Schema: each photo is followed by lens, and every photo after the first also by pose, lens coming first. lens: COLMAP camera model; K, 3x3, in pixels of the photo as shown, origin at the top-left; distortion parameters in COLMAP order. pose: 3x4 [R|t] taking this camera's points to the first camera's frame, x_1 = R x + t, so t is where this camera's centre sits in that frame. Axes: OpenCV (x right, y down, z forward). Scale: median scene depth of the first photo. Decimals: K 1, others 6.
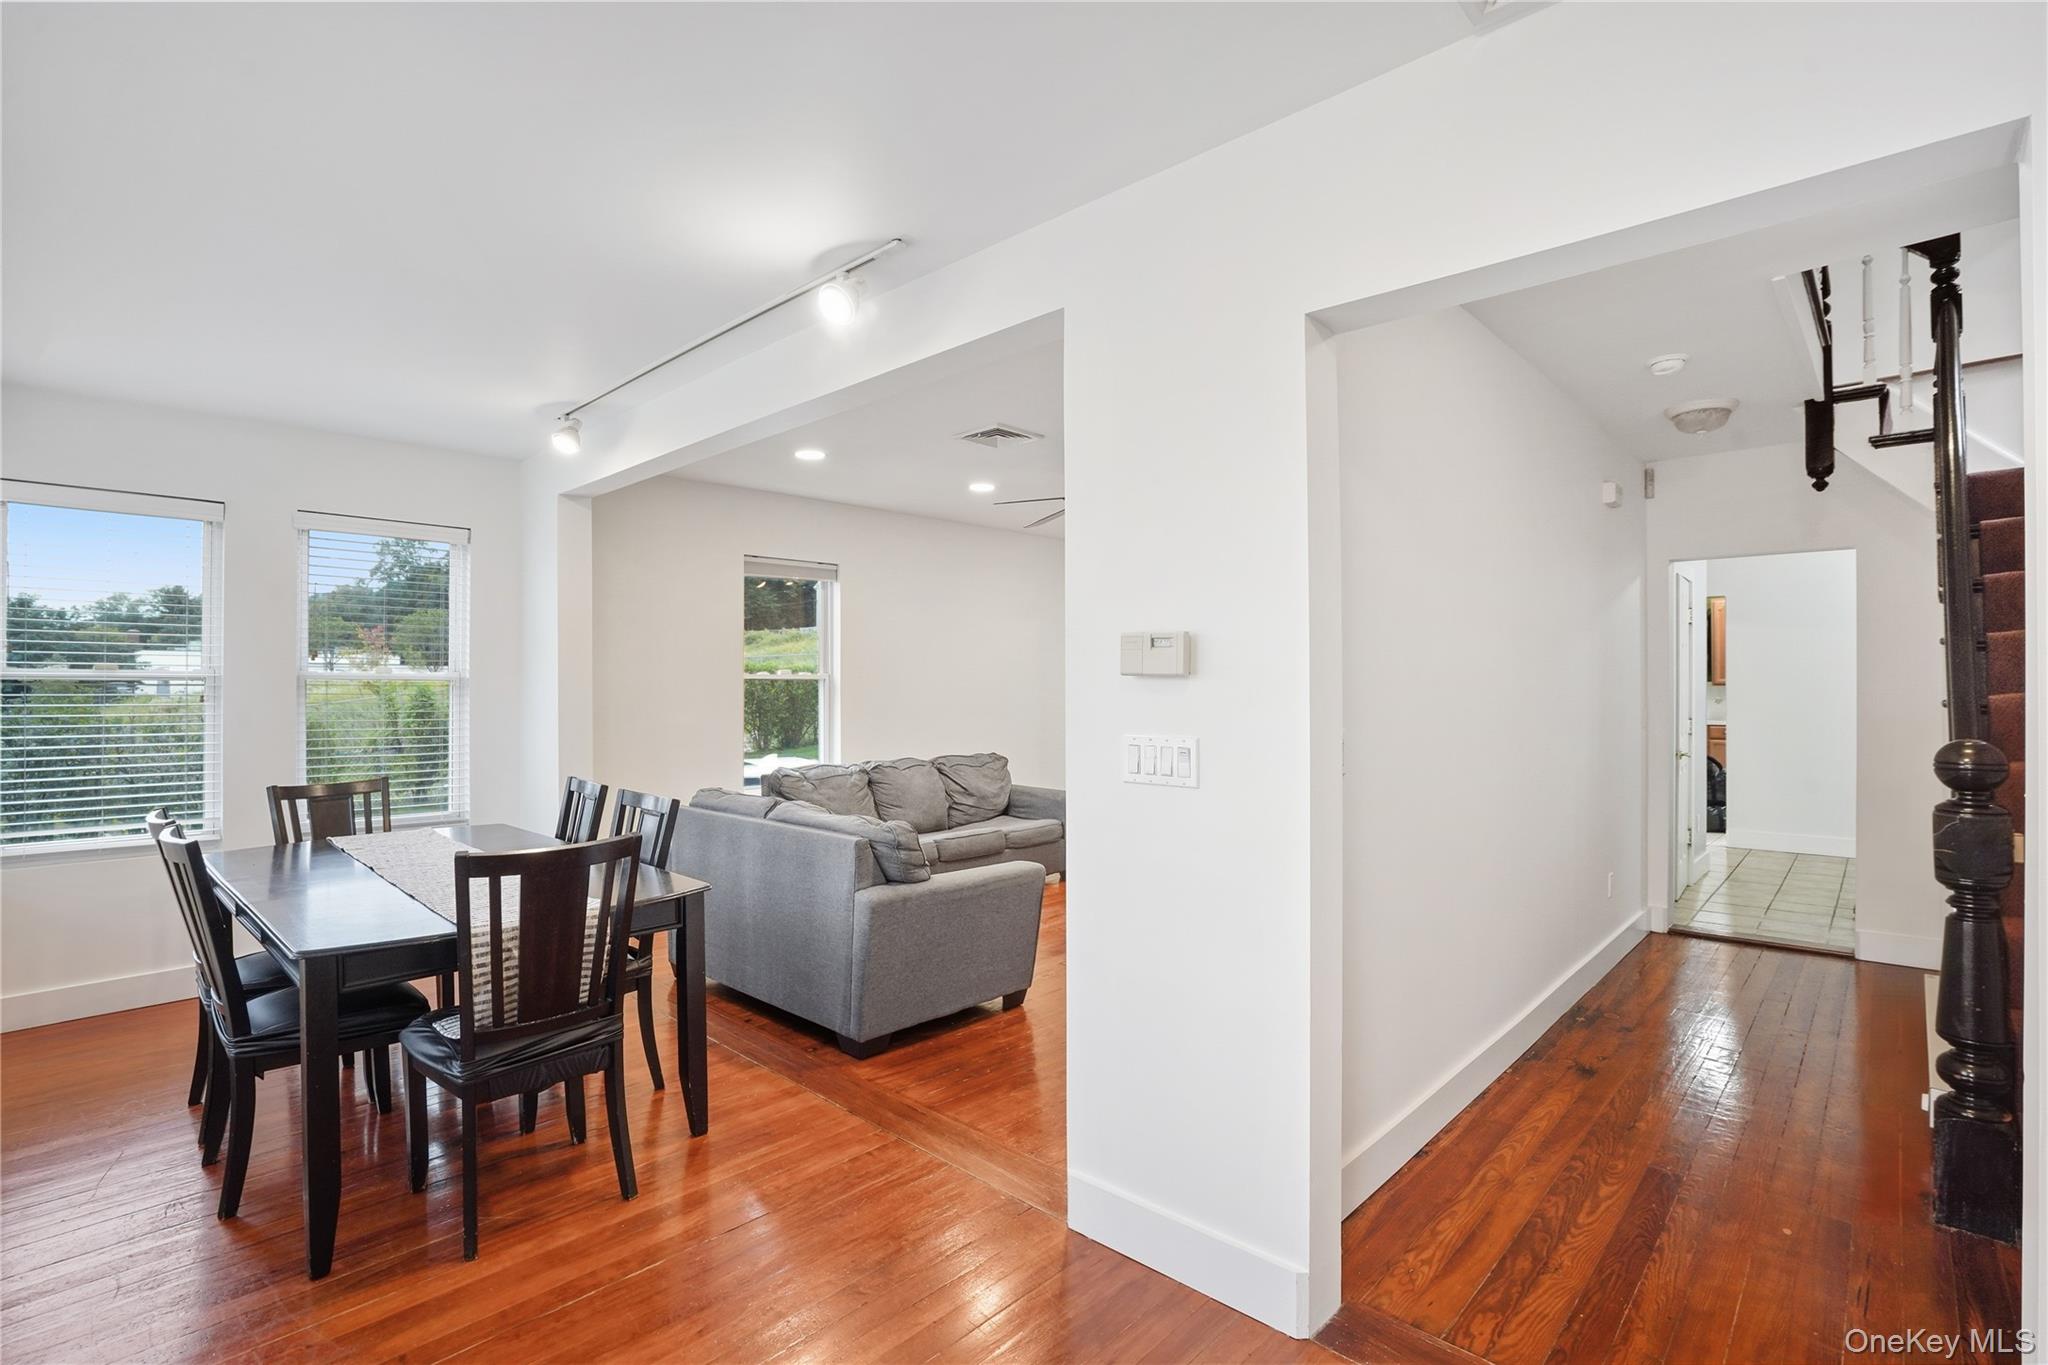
lens RADIAL K [[947.7, 0, 994.3], [0, 947.7, 684.2], [0, 0, 1]] dist [-0.038088, 0.024142]
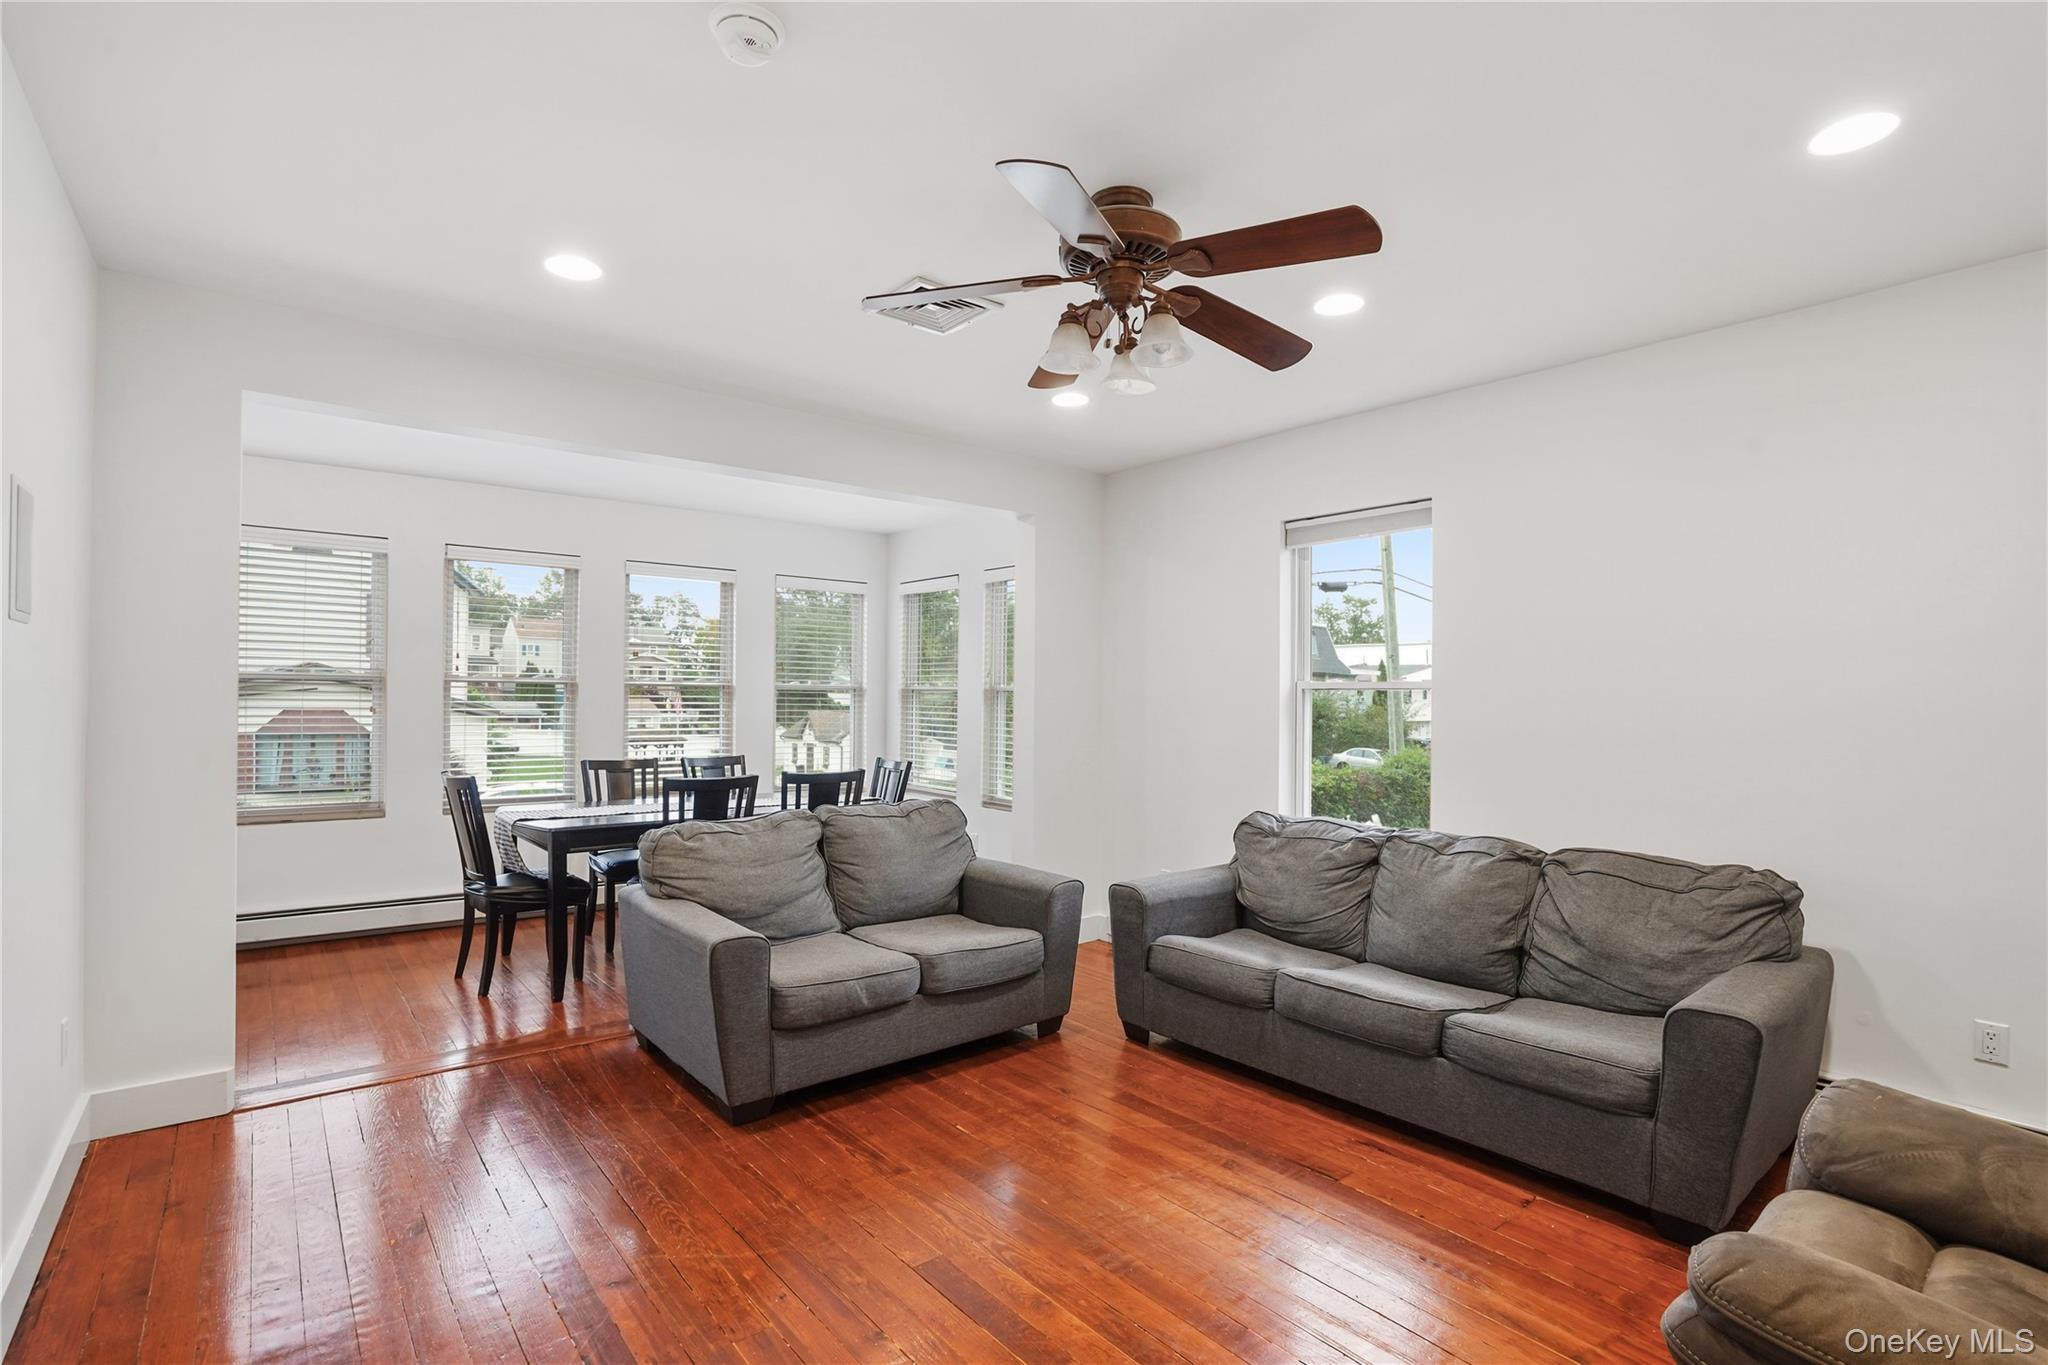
lens RADIAL K [[940.4, 0, 1008.4], [0, 940.4, 671.3], [0, 0, 1]] dist [-0.062615, 0.023211]
pose [[-0.126381, -0.030059, -0.991526, 0.666773], [-0.000420, 0.999542, -0.030248, 0.001990], [0.991982, -0.003407, -0.126335, 1.171338]]
